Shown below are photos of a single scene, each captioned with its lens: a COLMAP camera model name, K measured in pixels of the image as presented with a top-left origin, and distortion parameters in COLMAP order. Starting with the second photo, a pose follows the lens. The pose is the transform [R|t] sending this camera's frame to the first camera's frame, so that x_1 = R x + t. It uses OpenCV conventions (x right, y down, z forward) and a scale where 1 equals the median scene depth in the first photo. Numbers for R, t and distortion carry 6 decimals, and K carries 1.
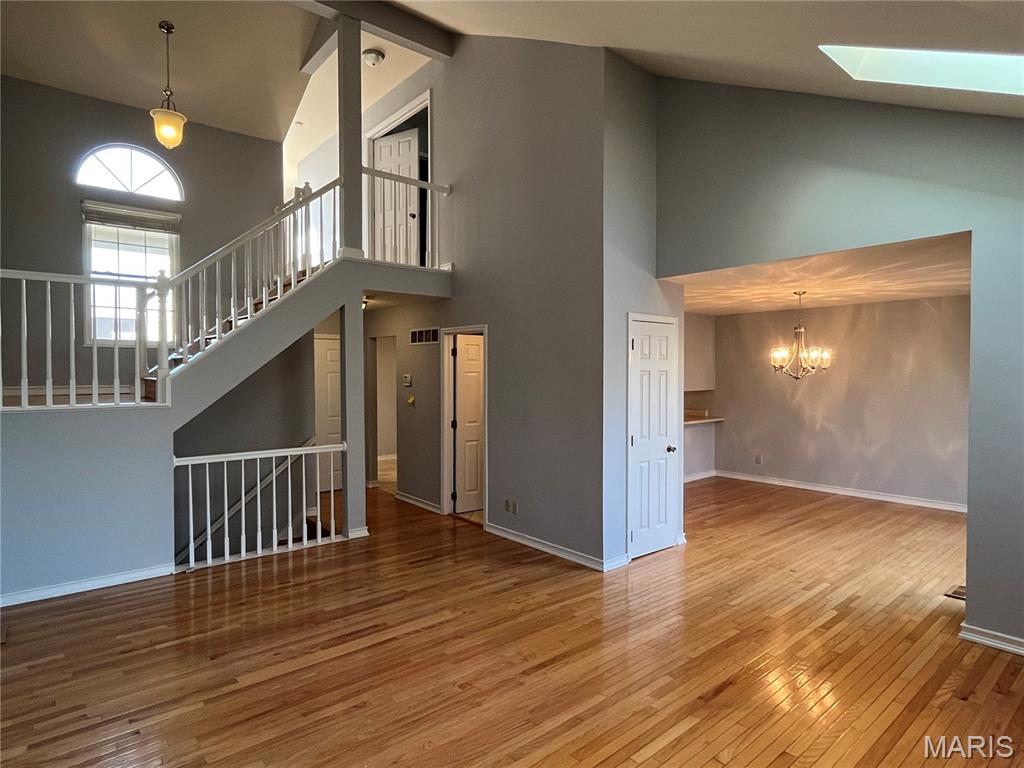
lens RADIAL K [[571.2, 0, 512.0], [0, 571.2, 384.0], [0, 0, 1]] dist [-0.001421, -0.000104]
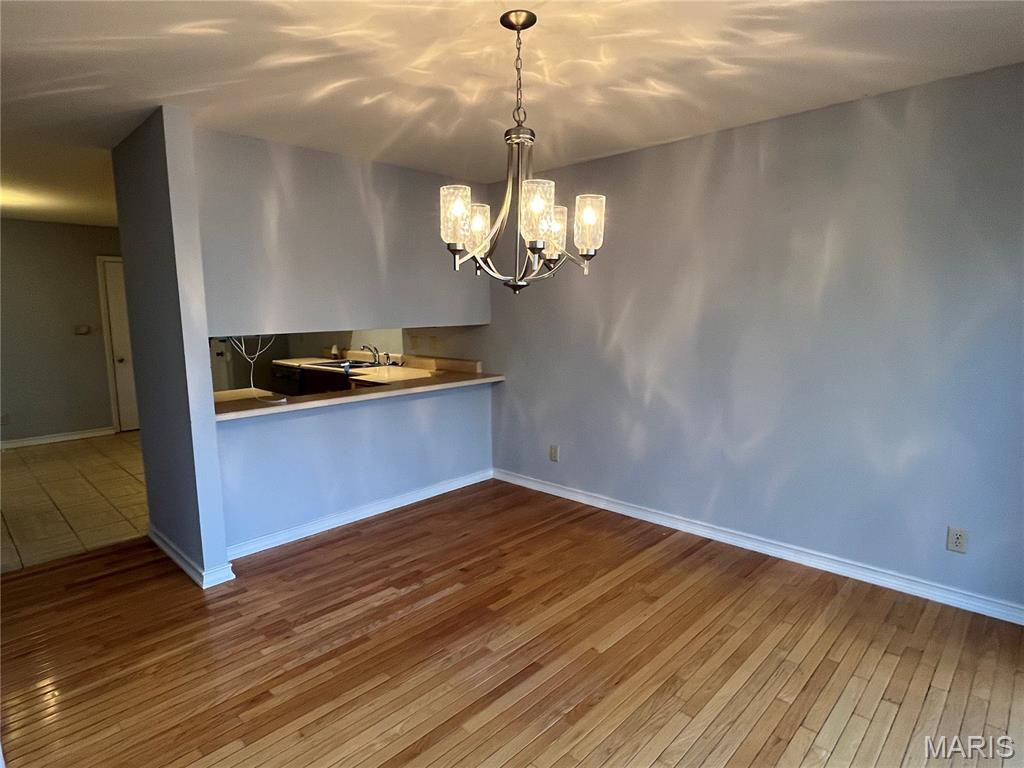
lens RADIAL K [[571.2, 0, 512.0], [0, 571.2, 384.0], [0, 0, 1]] dist [-0.001421, -0.000104]
pose [[0.994828, -0.024214, 0.098643, 0.366251], [0.013042, 0.993581, 0.112365, 0.006639], [-0.100731, -0.110498, 0.988759, 0.516579]]
